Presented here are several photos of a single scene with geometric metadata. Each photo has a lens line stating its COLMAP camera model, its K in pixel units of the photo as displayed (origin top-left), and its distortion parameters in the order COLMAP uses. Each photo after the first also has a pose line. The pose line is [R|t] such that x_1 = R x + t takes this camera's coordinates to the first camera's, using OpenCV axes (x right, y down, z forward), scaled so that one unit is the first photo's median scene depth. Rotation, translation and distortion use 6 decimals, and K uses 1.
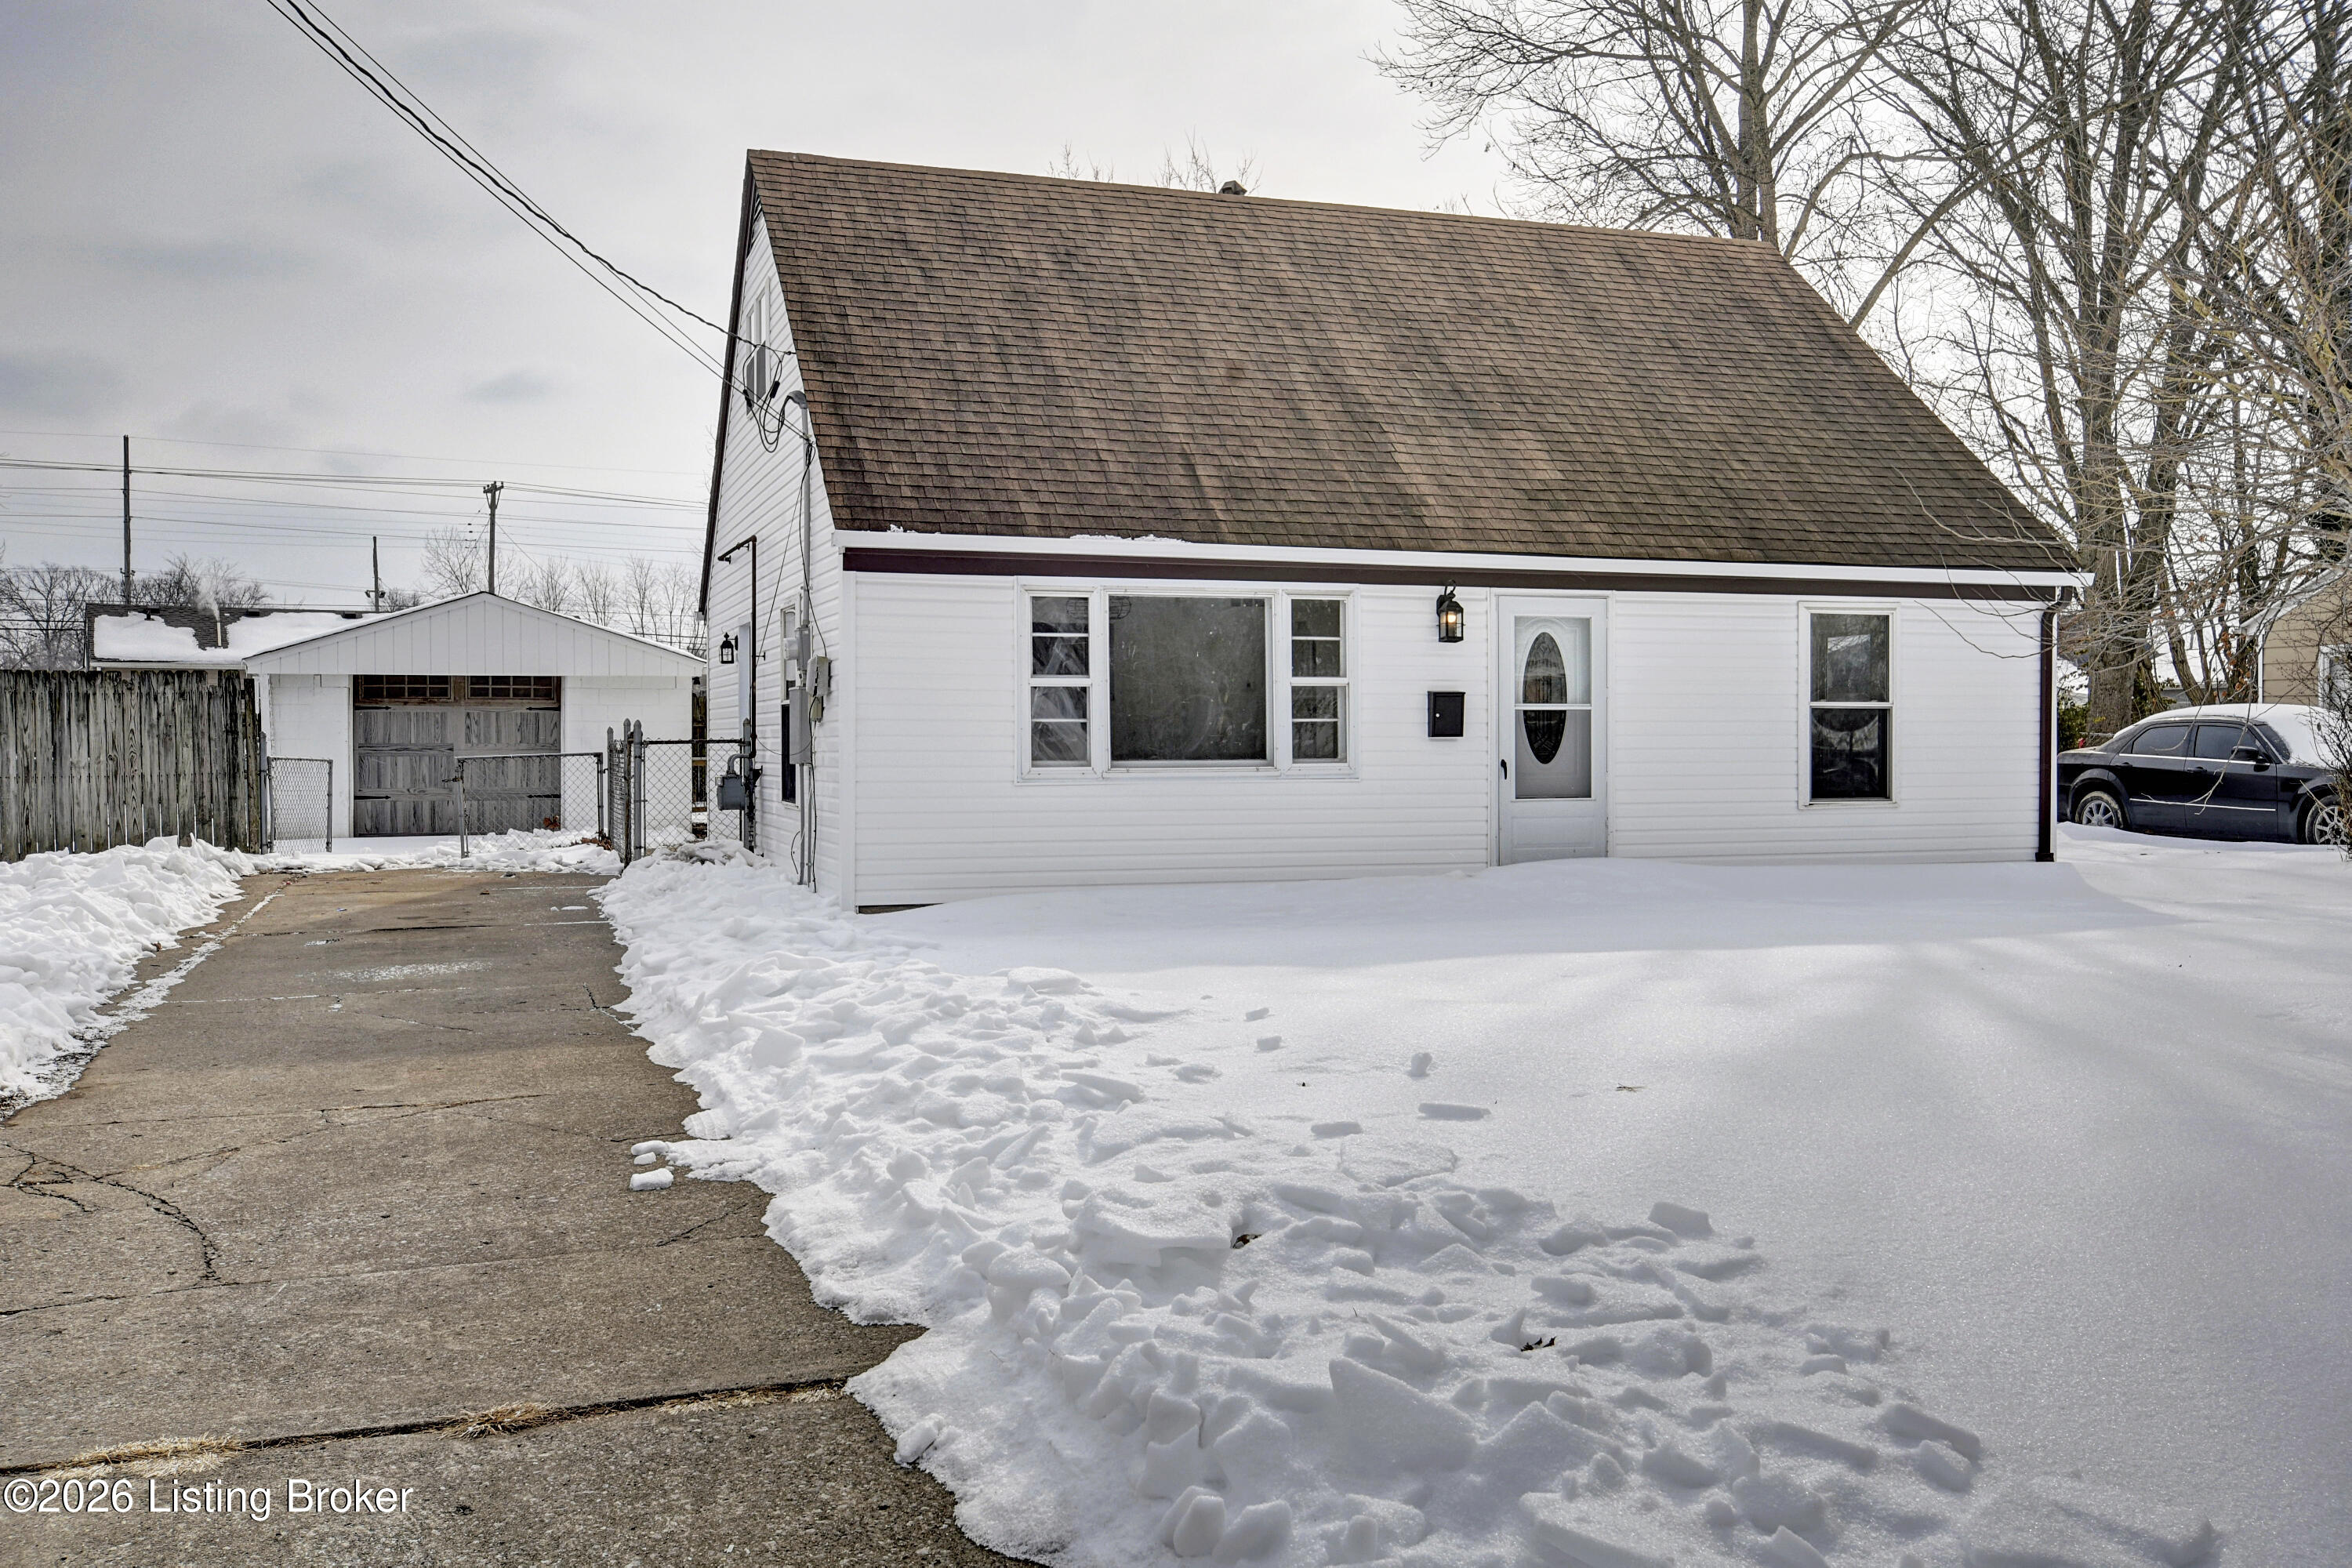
lens RADIAL K [[1998.8, 0, 1183.4], [0, 1998.8, 783.1], [0, 0, 1]] dist [0.014291, -0.000757]
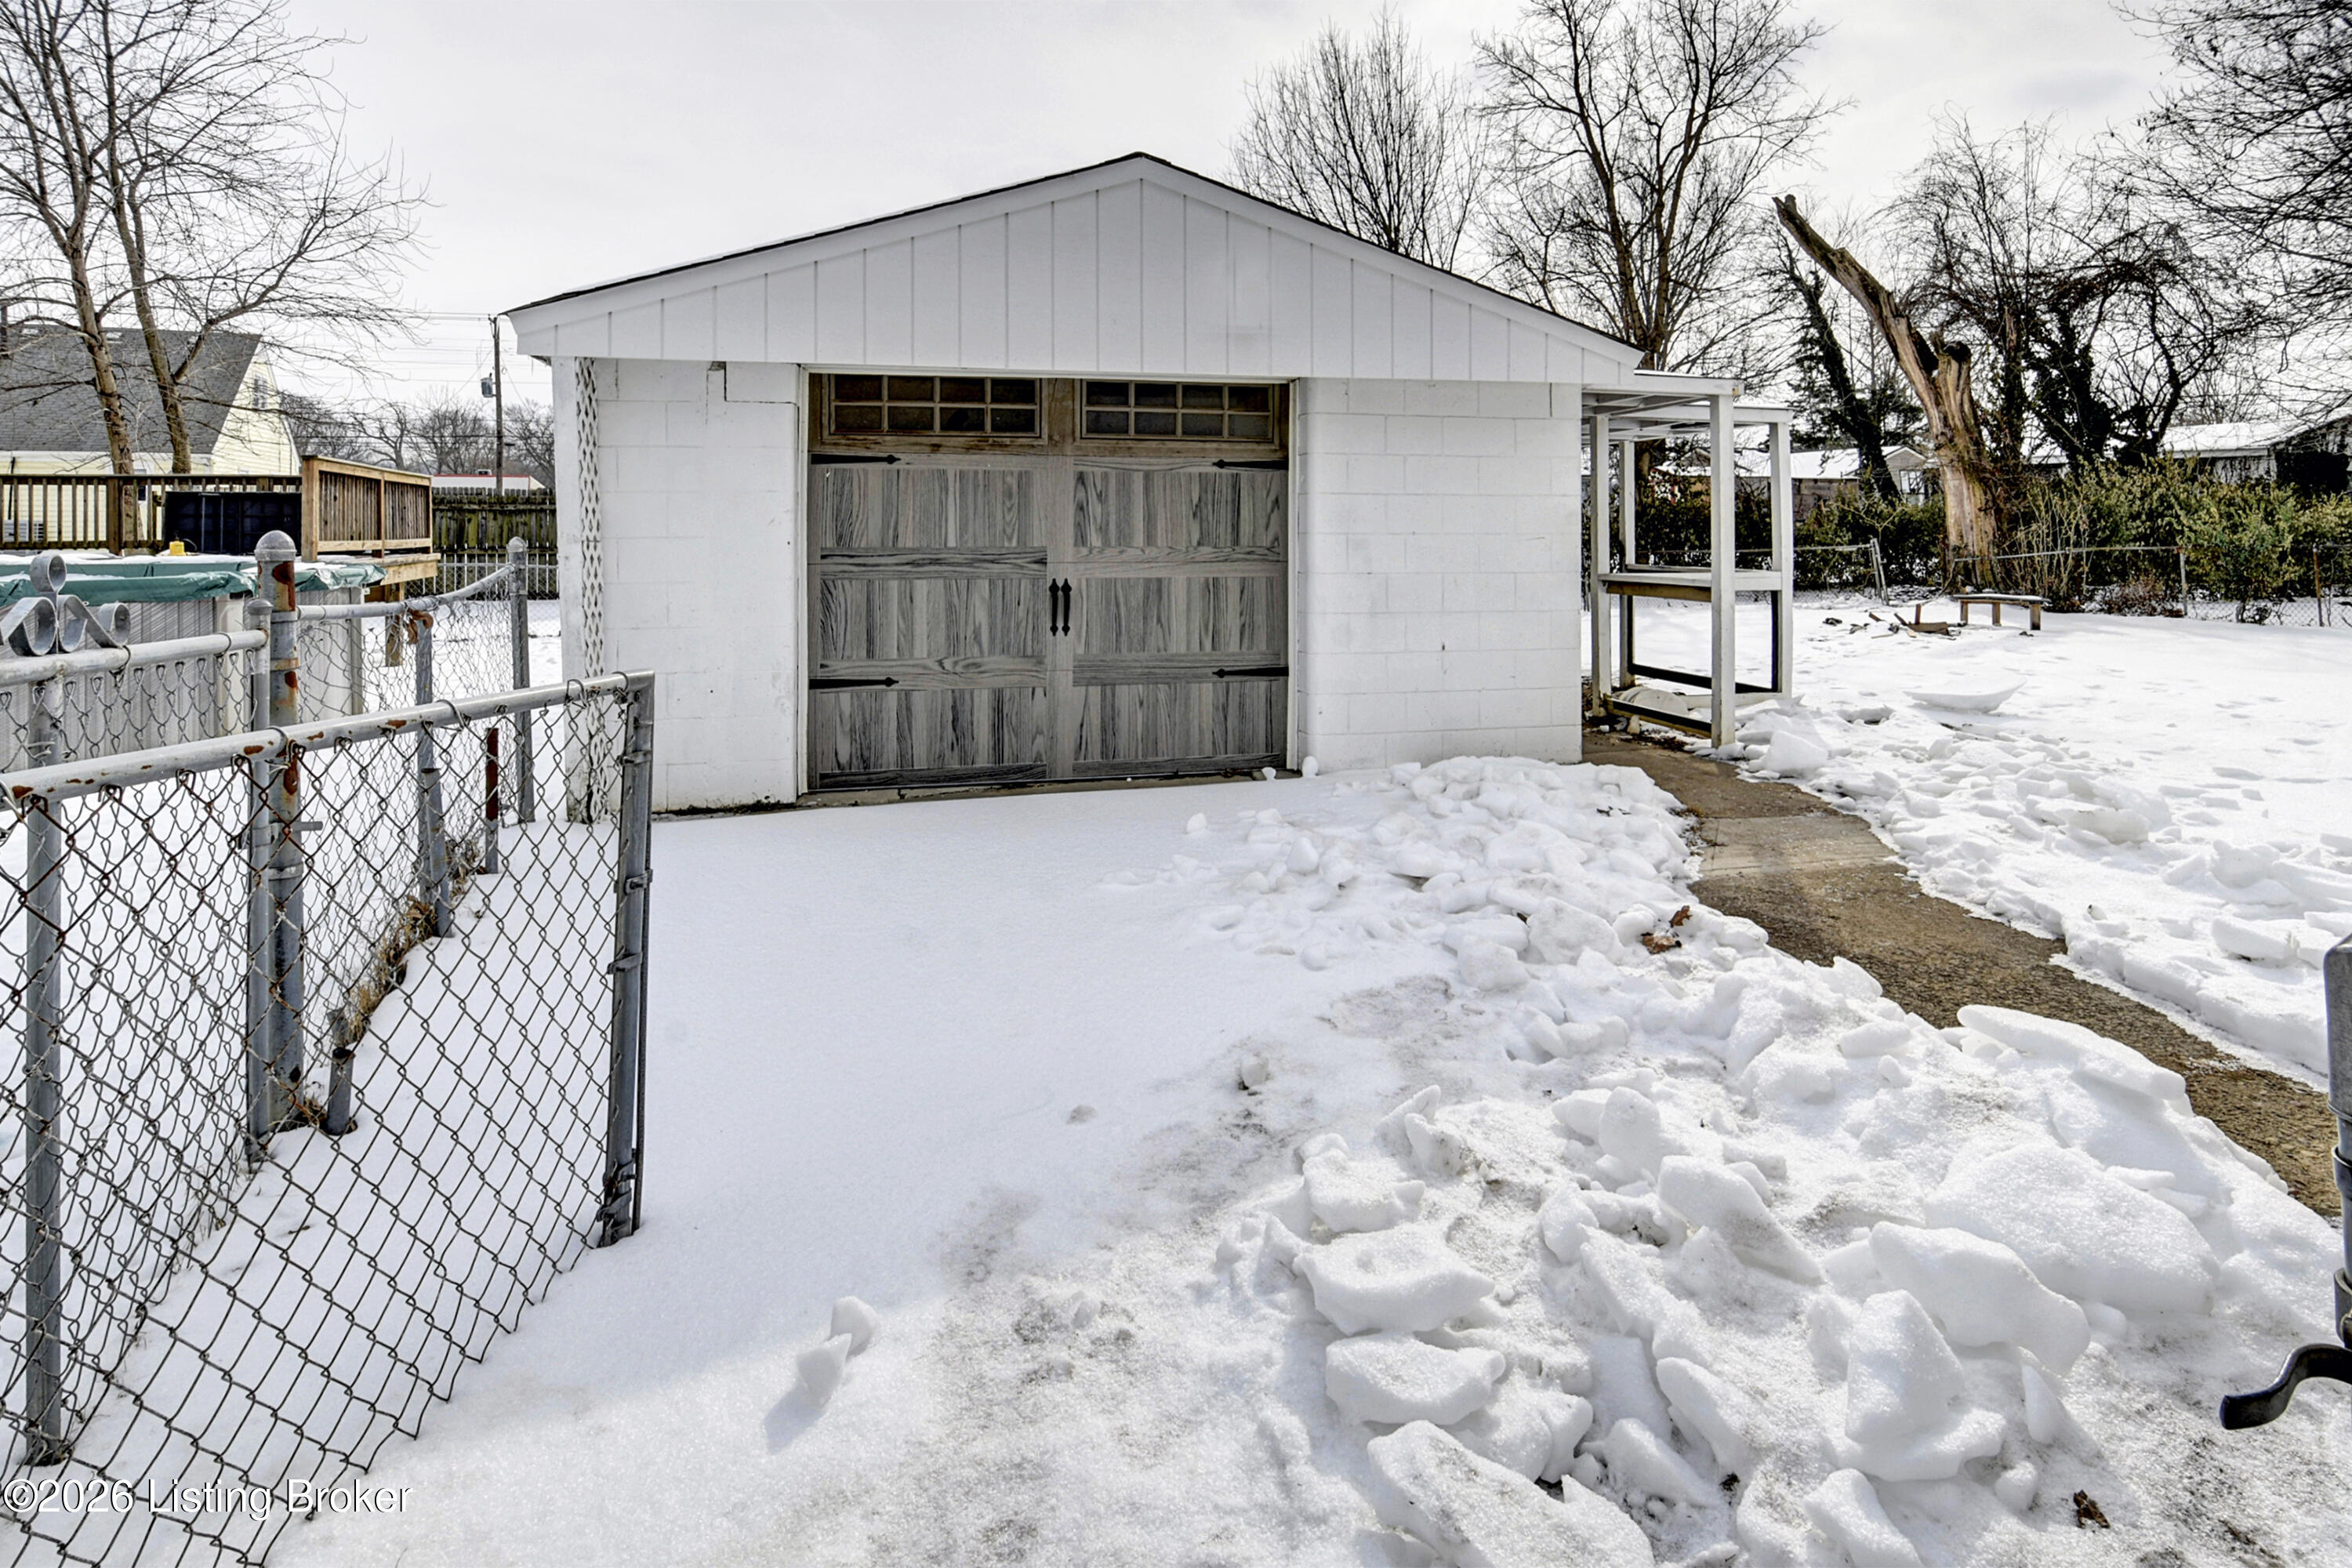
lens RADIAL K [[1122.6, 0, 1167.1], [0, 1122.6, 536.8], [0, 0, 1]] dist [0.022689, -0.000590]
pose [[0.995781, 0.000783, -0.091760, -0.320930], [-0.001891, 0.999926, -0.011988, -0.019349], [0.091744, 0.012111, 0.995709, 0.779118]]
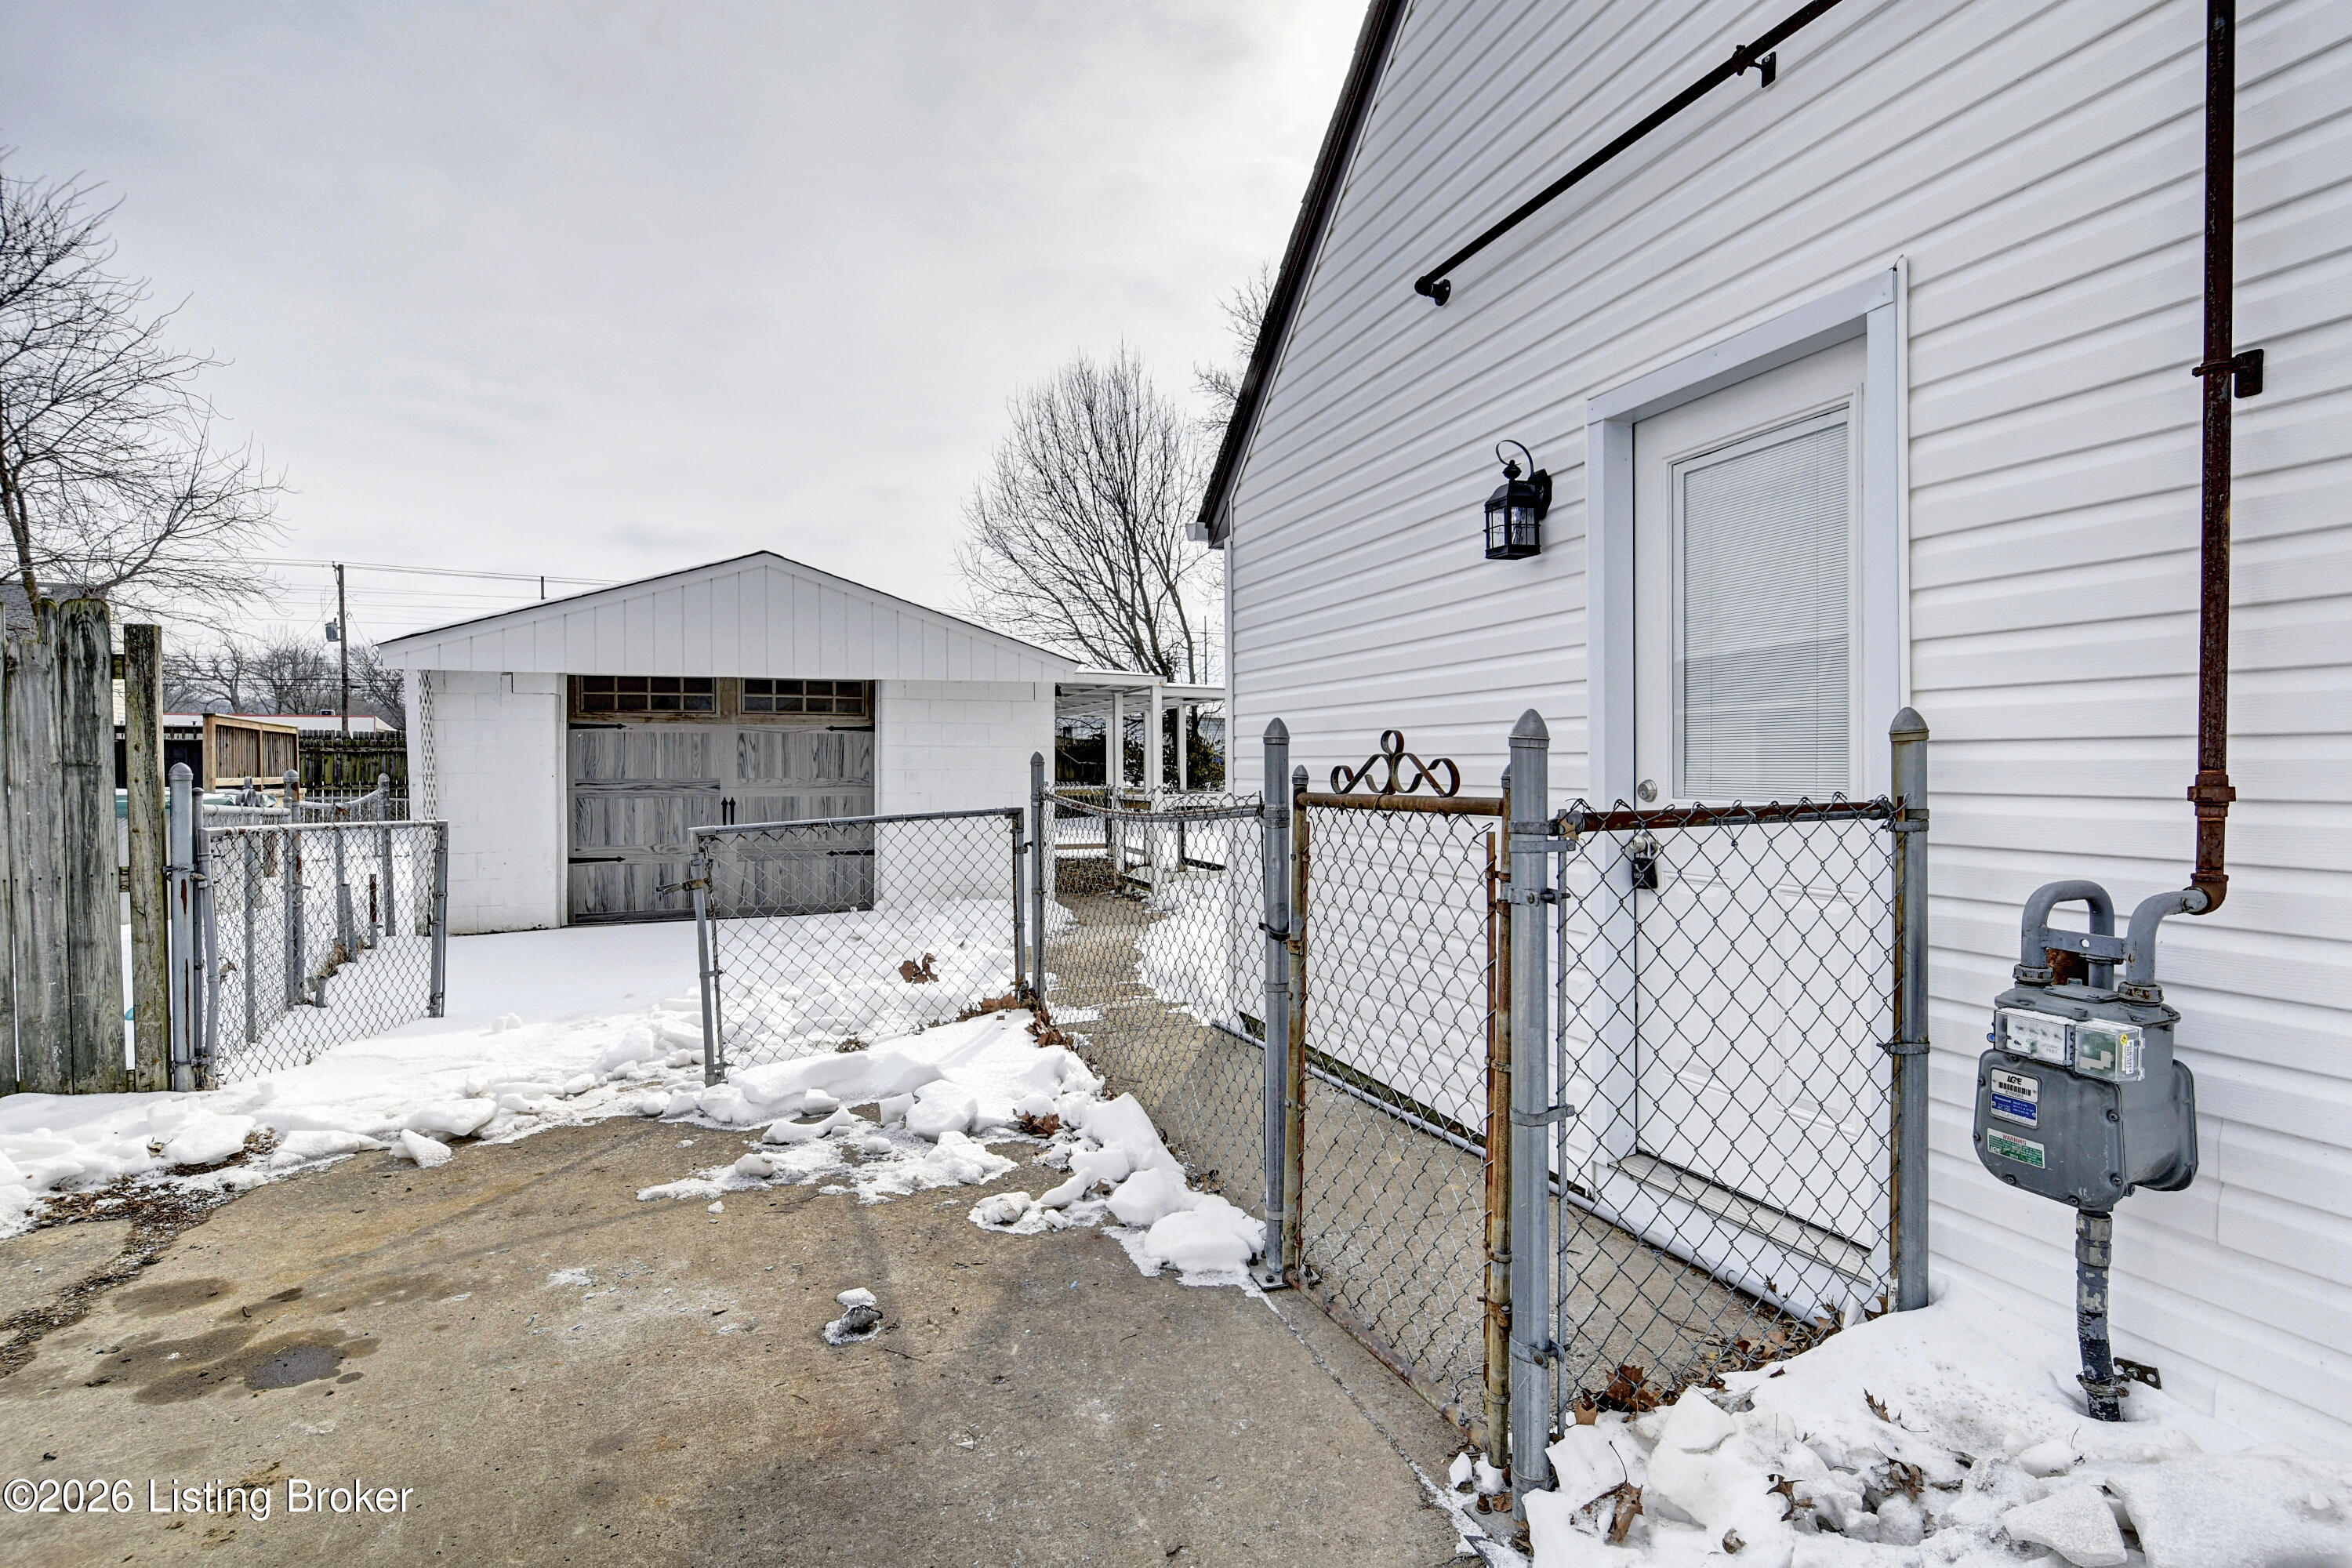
lens RADIAL K [[1122.6, 0, 1158.8], [0, 1122.6, 776.5], [0, 0, 1]] dist [0.022689, -0.000590]
pose [[0.999997, -0.002268, 0.000855, -0.216822], [0.002276, 0.999953, -0.009472, -0.016613], [-0.000834, 0.009474, 0.999955, 0.620461]]
